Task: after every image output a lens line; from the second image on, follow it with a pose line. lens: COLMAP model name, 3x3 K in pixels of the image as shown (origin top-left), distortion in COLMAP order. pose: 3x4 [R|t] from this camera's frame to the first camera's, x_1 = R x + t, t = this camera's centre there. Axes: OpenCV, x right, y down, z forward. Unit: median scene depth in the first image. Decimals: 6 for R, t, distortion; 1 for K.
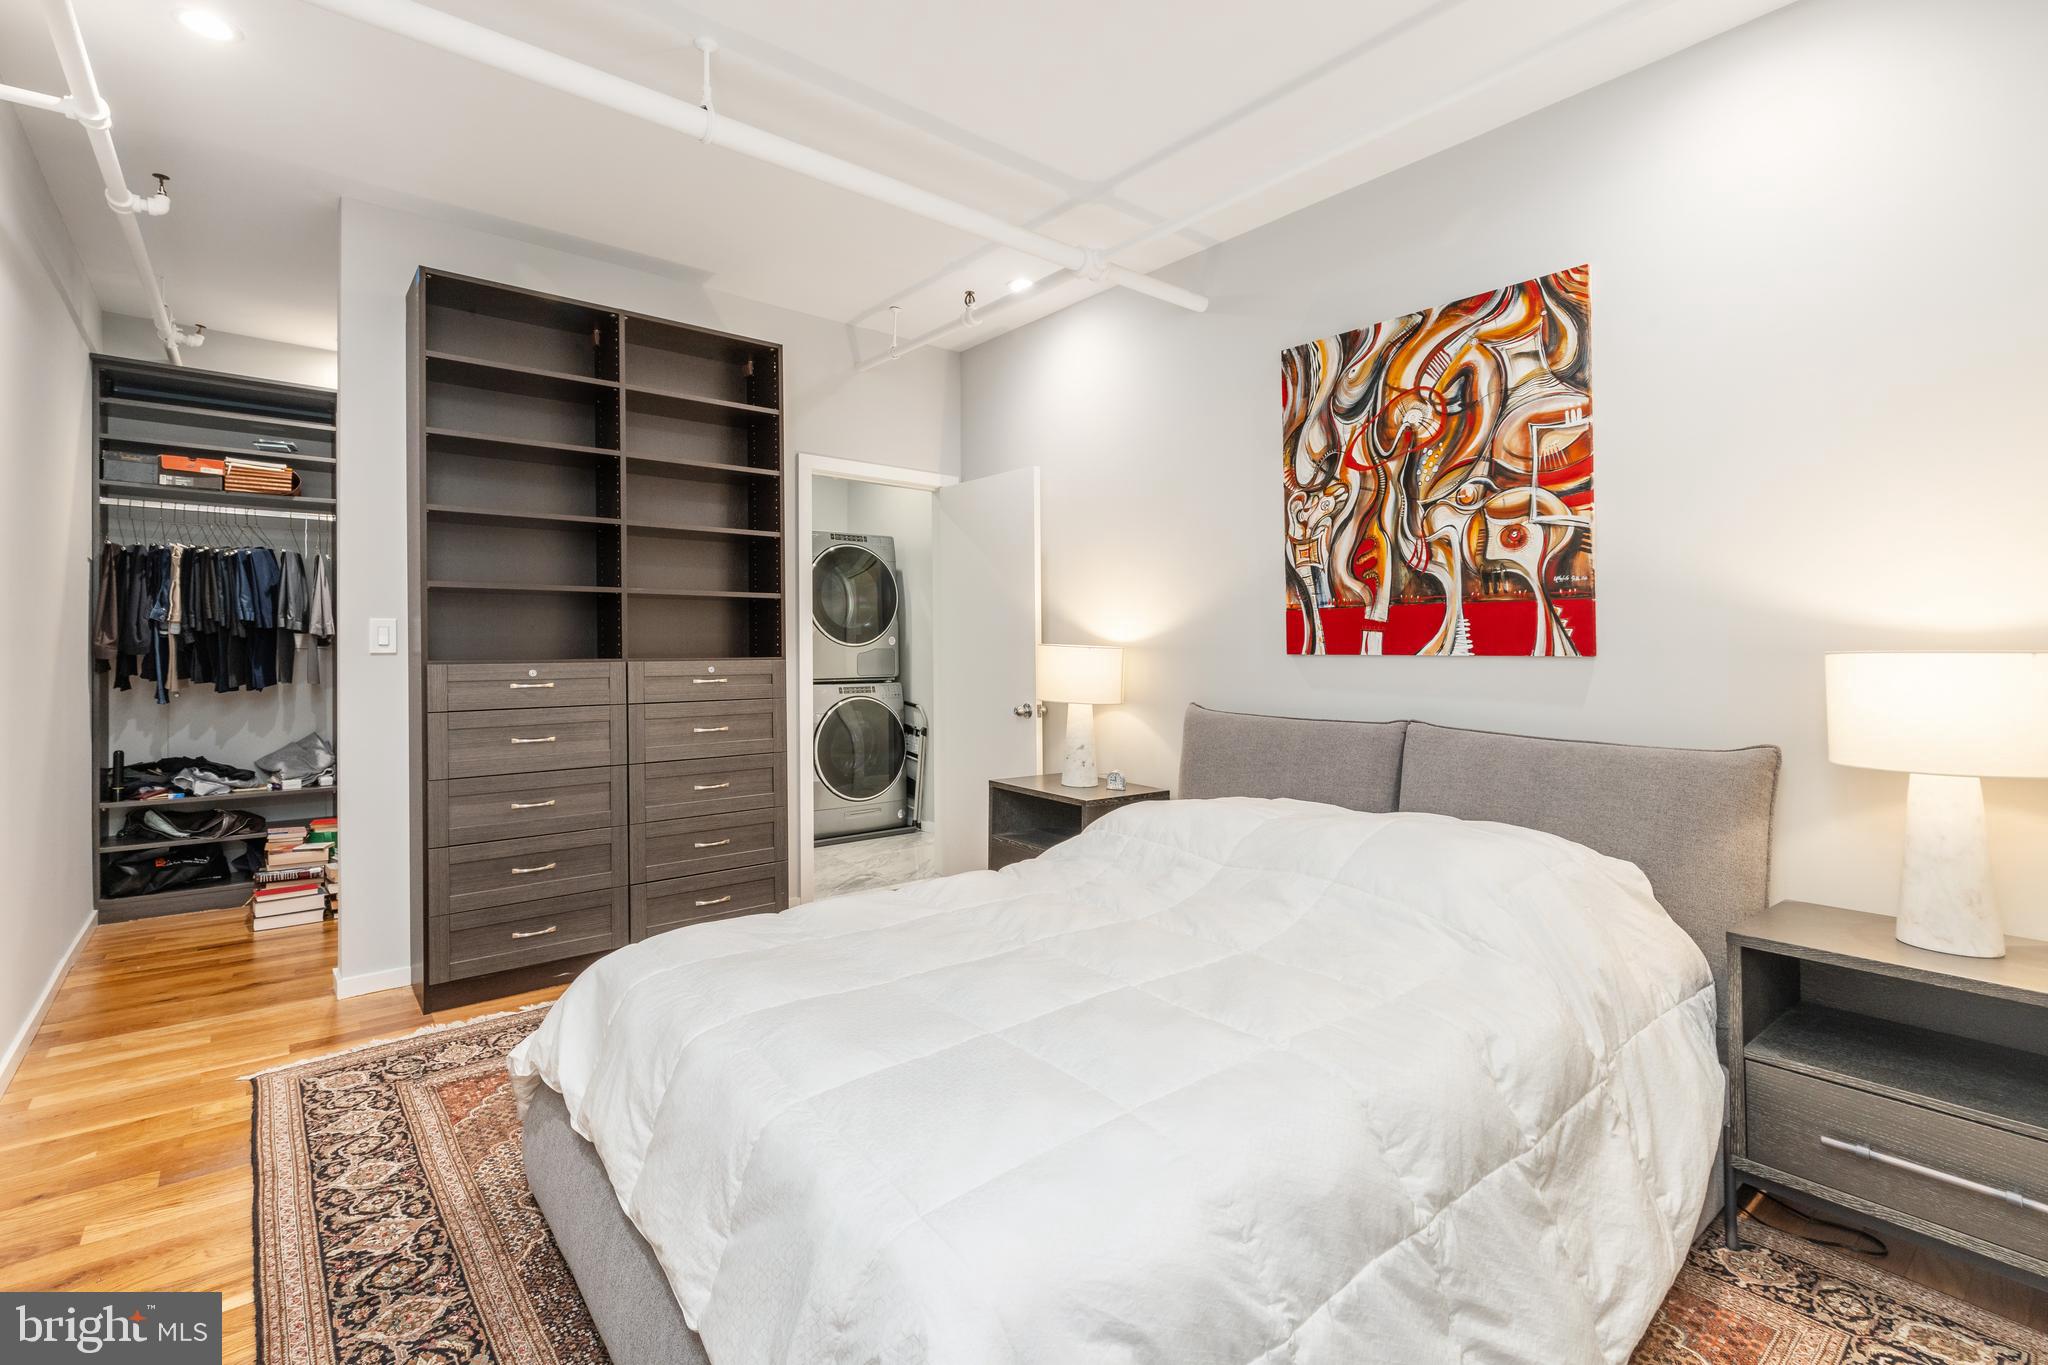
lens RADIAL K [[934.7, 0, 1032.0], [0, 934.7, 650.3], [0, 0, 1]] dist [0.010745, -0.001183]
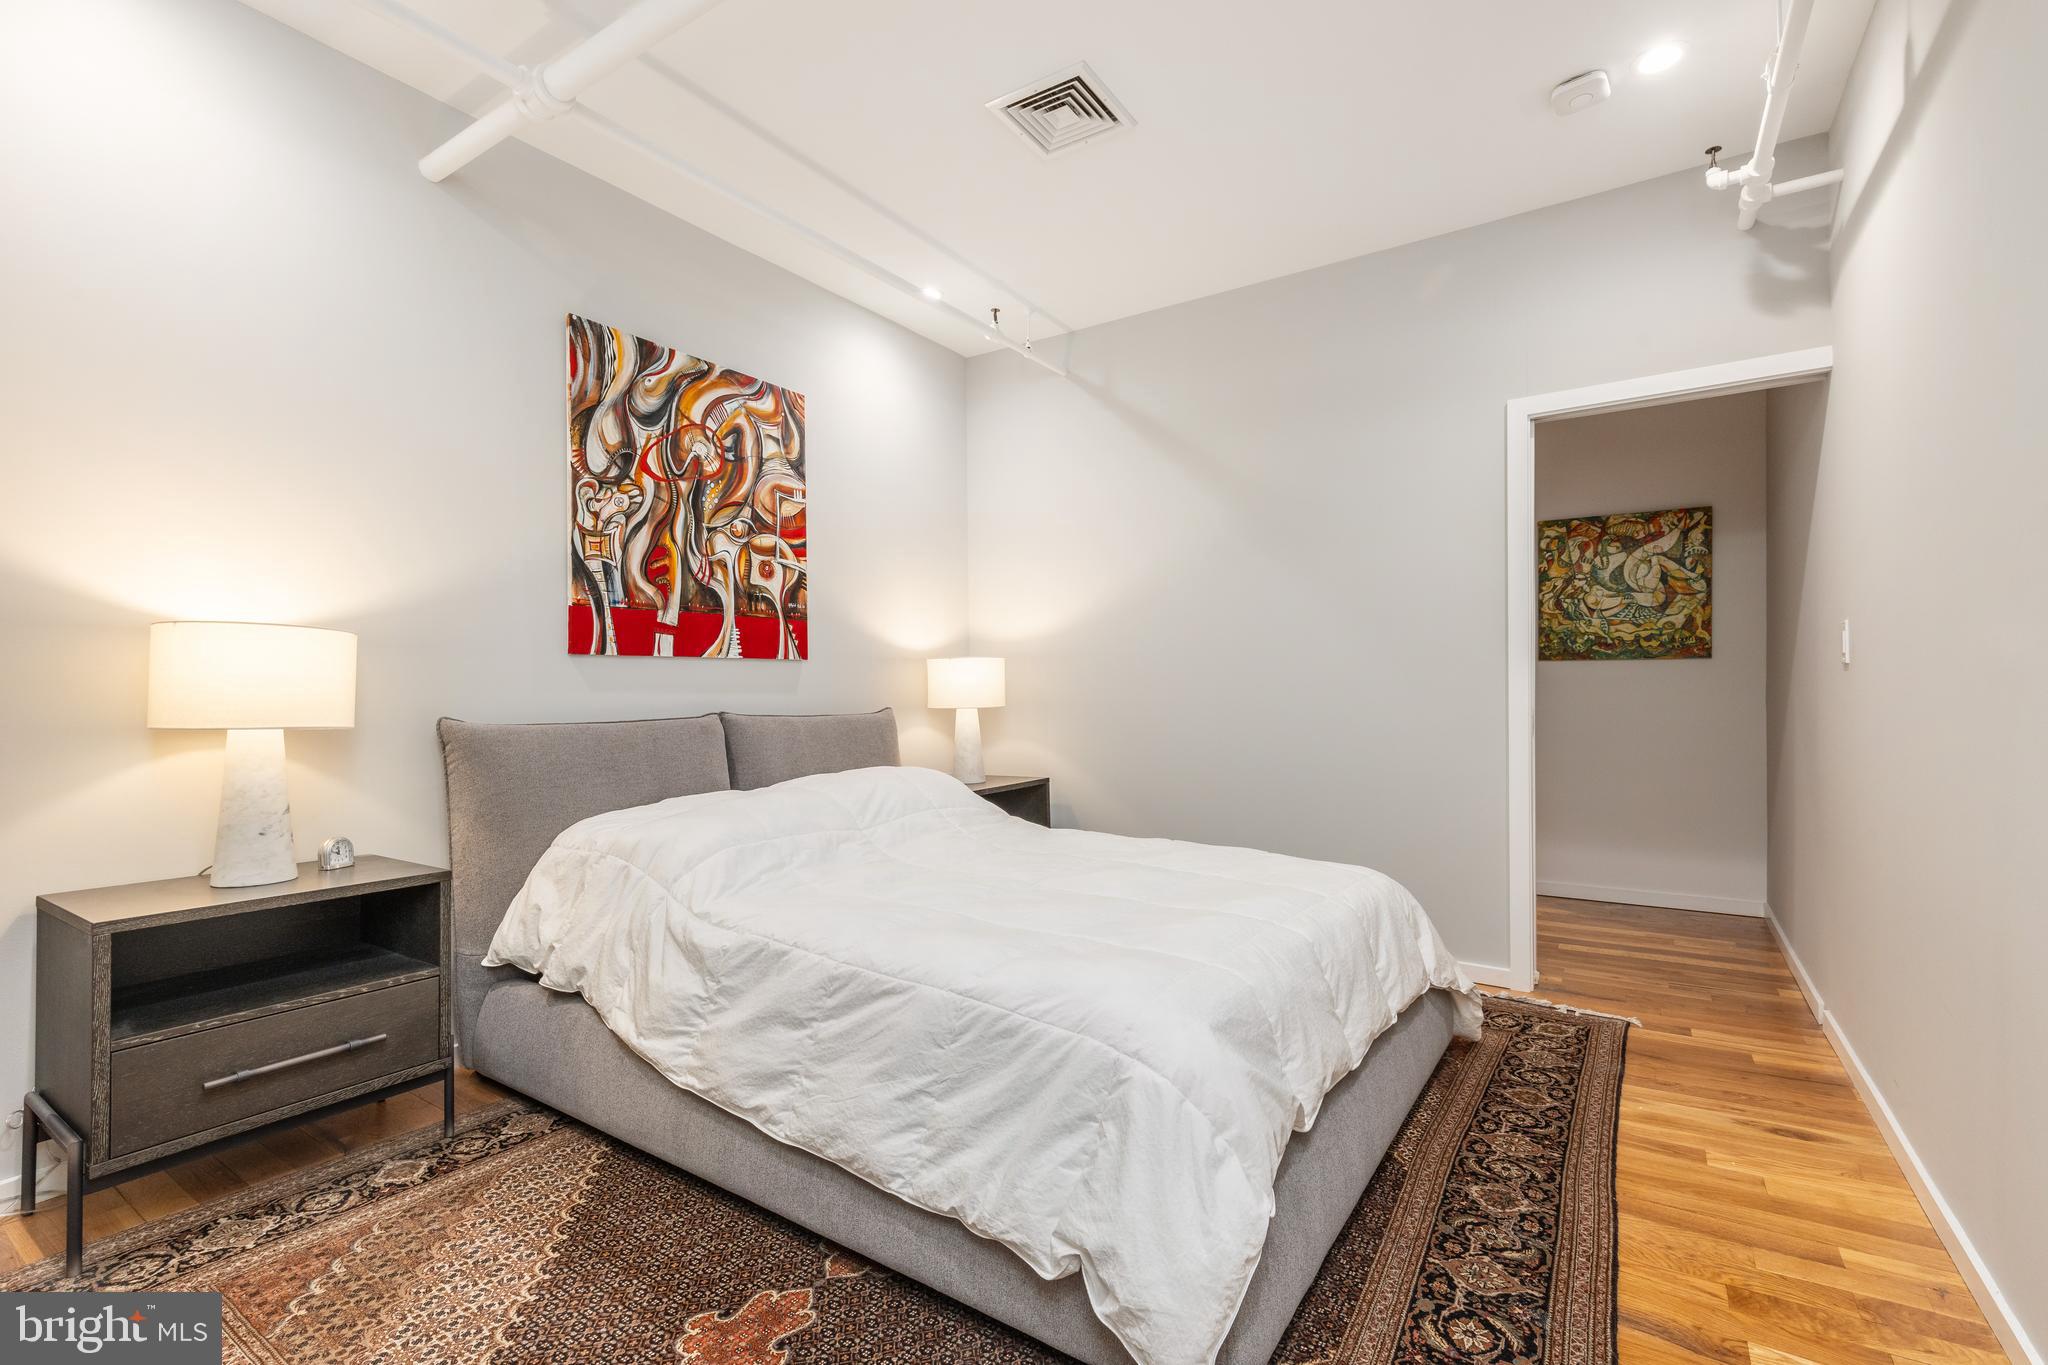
lens RADIAL K [[934.7, 0, 1022.9], [0, 934.7, 675.9], [0, 0, 1]] dist [0.010745, -0.001183]
pose [[-0.289093, 0.002000, 0.957299, -0.806161], [-0.000735, 0.999997, -0.002311, 0.030706], [-0.957301, -0.001371, -0.289091, 0.955974]]
